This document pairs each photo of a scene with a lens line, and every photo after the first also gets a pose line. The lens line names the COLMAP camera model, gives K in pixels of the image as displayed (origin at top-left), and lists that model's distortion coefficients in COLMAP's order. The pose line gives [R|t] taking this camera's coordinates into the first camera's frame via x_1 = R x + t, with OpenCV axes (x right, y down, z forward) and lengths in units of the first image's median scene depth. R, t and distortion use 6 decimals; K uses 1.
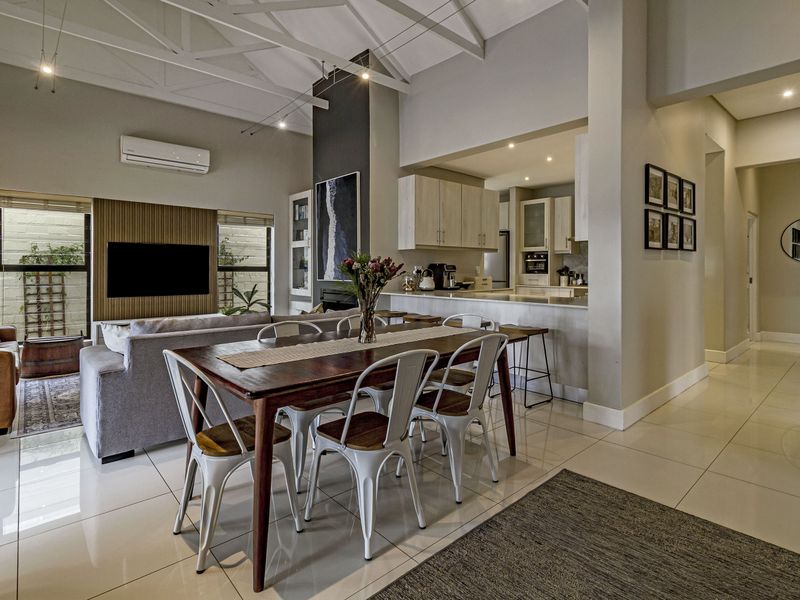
lens RADIAL K [[418.3, 0, 392.7], [0, 418.3, 272.6], [0, 0, 1]] dist [0.000654, 0.000592]
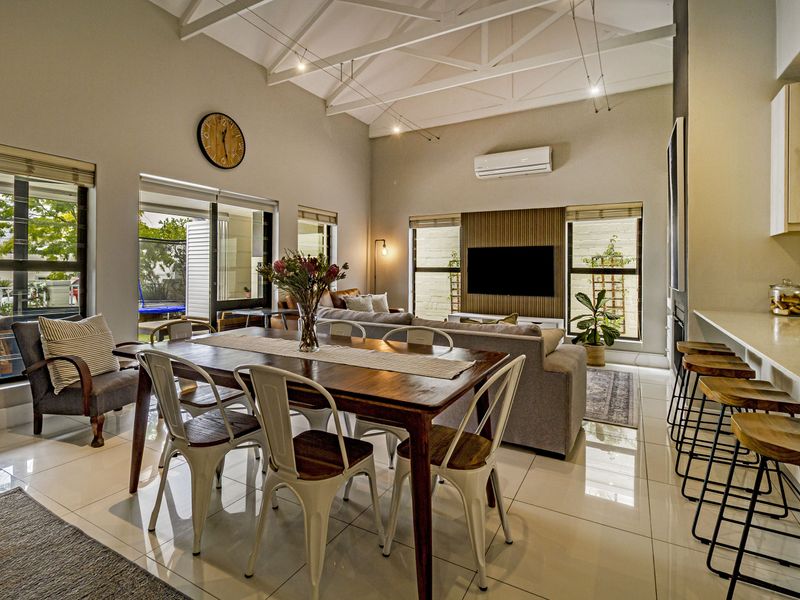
lens RADIAL K [[418.3, 0, 392.7], [0, 418.3, 272.6], [0, 0, 1]] dist [0.000654, 0.000592]
pose [[0.326376, 0.007605, -0.945209, 0.421459], [-0.012078, 0.999920, 0.003875, -0.005187], [0.945163, 0.010151, 0.326442, 0.434727]]
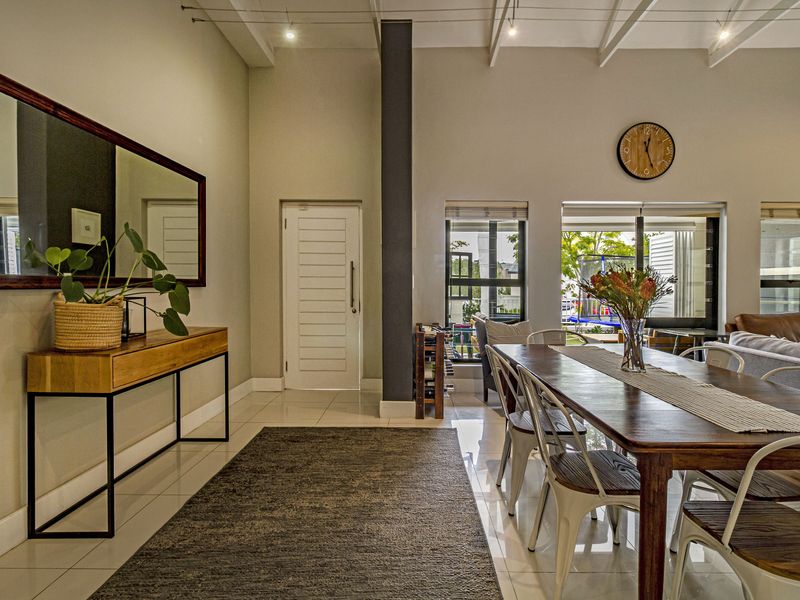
lens RADIAL K [[424.5, 0, 414.5], [0, 424.5, 296.2], [0, 0, 1]] dist [-0.002054, -0.000045]
pose [[-0.661185, 0.020454, -0.749944, 0.428315], [-0.005359, 0.999474, 0.031985, -0.005817], [0.750204, 0.025167, -0.660728, 0.595026]]
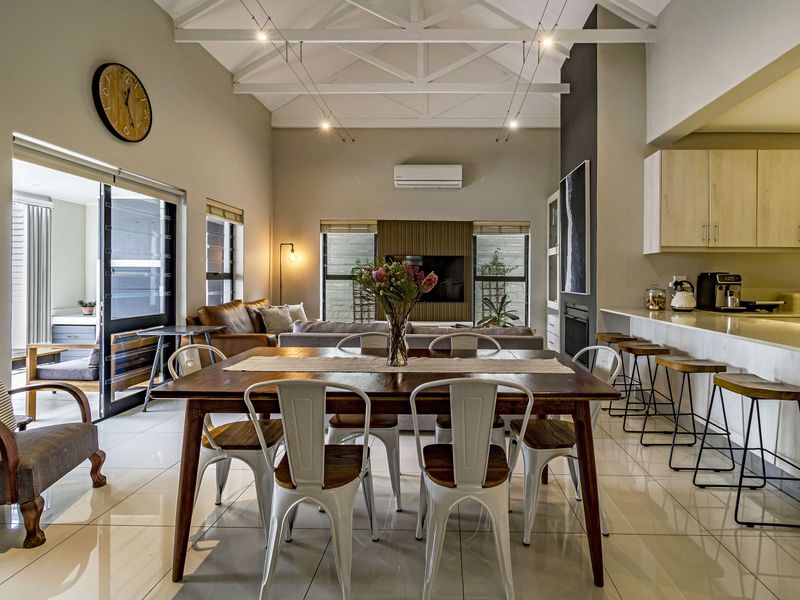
lens RADIAL K [[428.4, 0, 454.1], [0, 428.4, 283.6], [0, 0, 1]] dist [0.002804, 0.000945]
pose [[0.751052, 0.012659, -0.660122, 0.311461], [-0.011918, 0.999913, 0.005615, -0.002628], [0.660135, 0.003650, 0.751138, 0.228042]]
